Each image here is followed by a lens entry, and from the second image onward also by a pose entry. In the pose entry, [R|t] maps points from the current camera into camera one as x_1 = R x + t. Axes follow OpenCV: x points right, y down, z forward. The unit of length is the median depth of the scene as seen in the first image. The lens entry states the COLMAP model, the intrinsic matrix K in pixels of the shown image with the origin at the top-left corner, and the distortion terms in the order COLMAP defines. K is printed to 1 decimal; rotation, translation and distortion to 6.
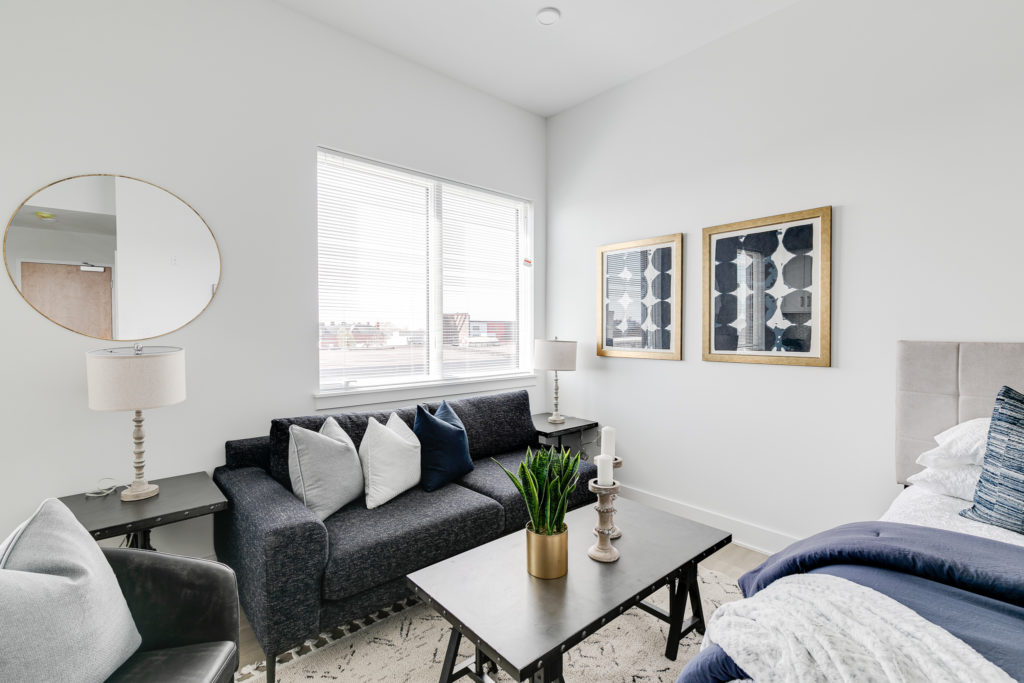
lens RADIAL K [[466.1, 0, 512.6], [0, 466.1, 335.5], [0, 0, 1]] dist [0.004037, 0.000306]
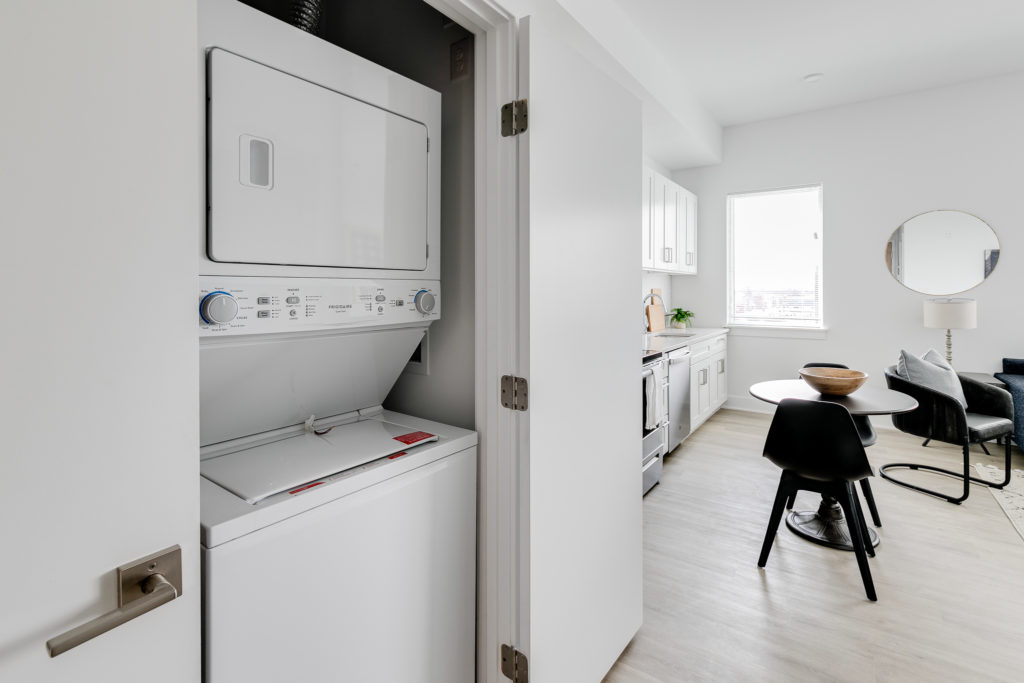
lens RADIAL K [[469.6, 0, 510.5], [0, 469.6, 294.5], [0, 0, 1]] dist [-0.000711, -0.000666]
pose [[0.222398, 0.006785, -0.974932, 0.523904], [-0.005781, 0.999967, 0.005641, 0.006818], [0.974939, 0.004381, 0.222430, -0.912404]]
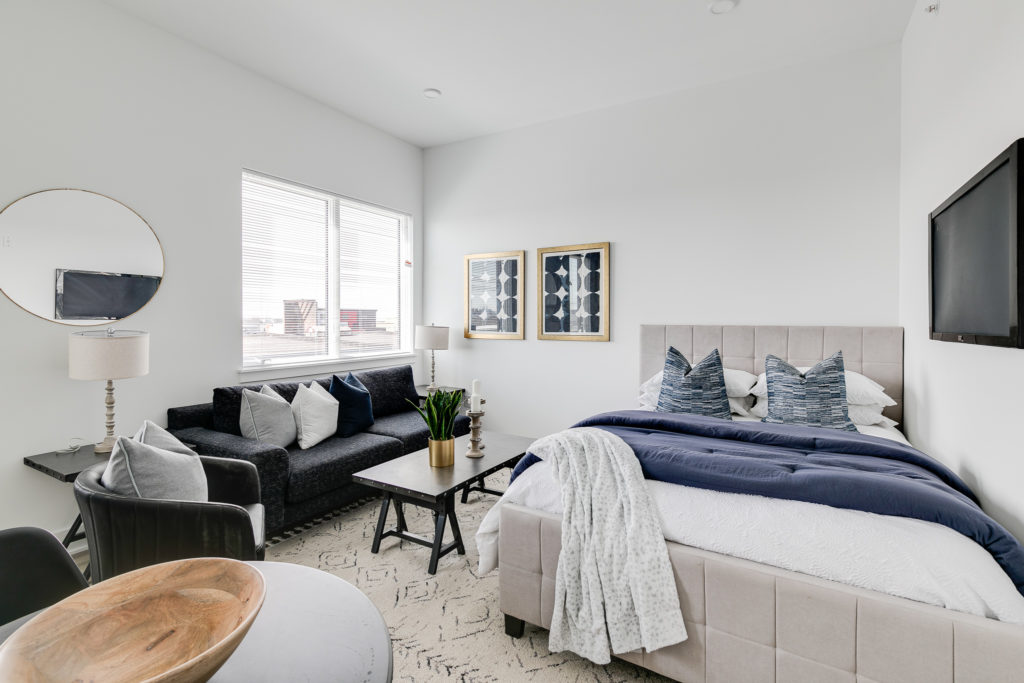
lens RADIAL K [[467.6, 0, 516.0], [0, 467.6, 320.8], [0, 0, 1]] dist [0.003271, 0.000047]
pose [[0.952335, 0.000560, 0.305055, -0.109254], [0.001675, 0.999974, -0.007064, 0.006735], [-0.305050, 0.007239, 0.952309, -0.396796]]
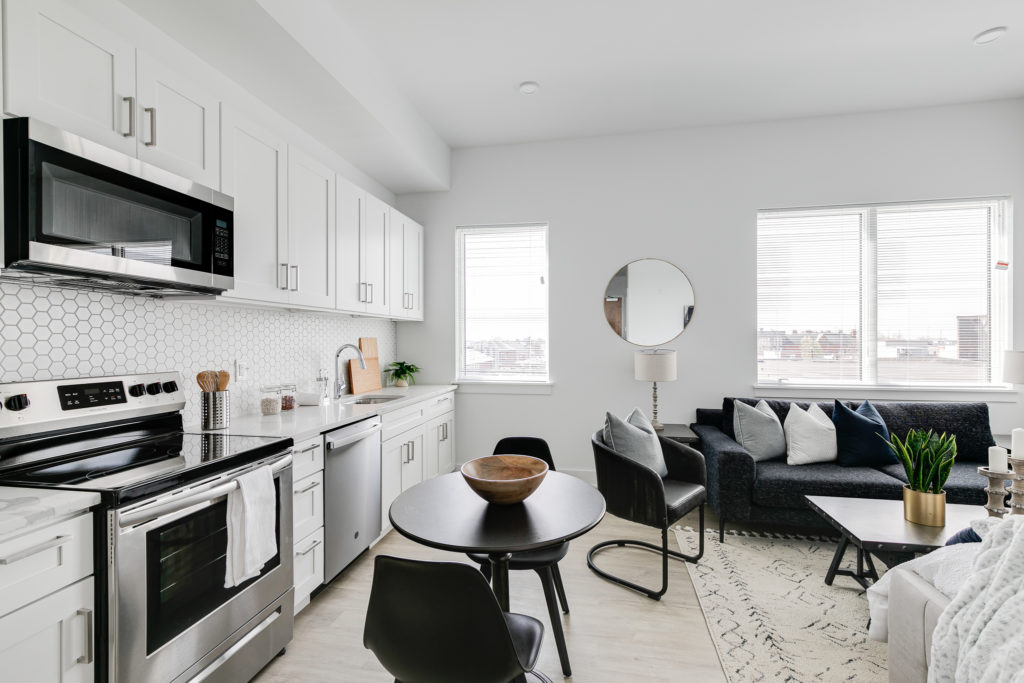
lens RADIAL K [[464.1, 0, 512.0], [0, 464.1, 341.5], [0, 0, 1]] dist [0.003619, 0.000264]
pose [[0.611308, 0.003632, -0.791385, 0.247553], [-0.009147, 0.999955, -0.002476, 0.002262], [0.791340, 0.008752, 0.611313, -0.453390]]
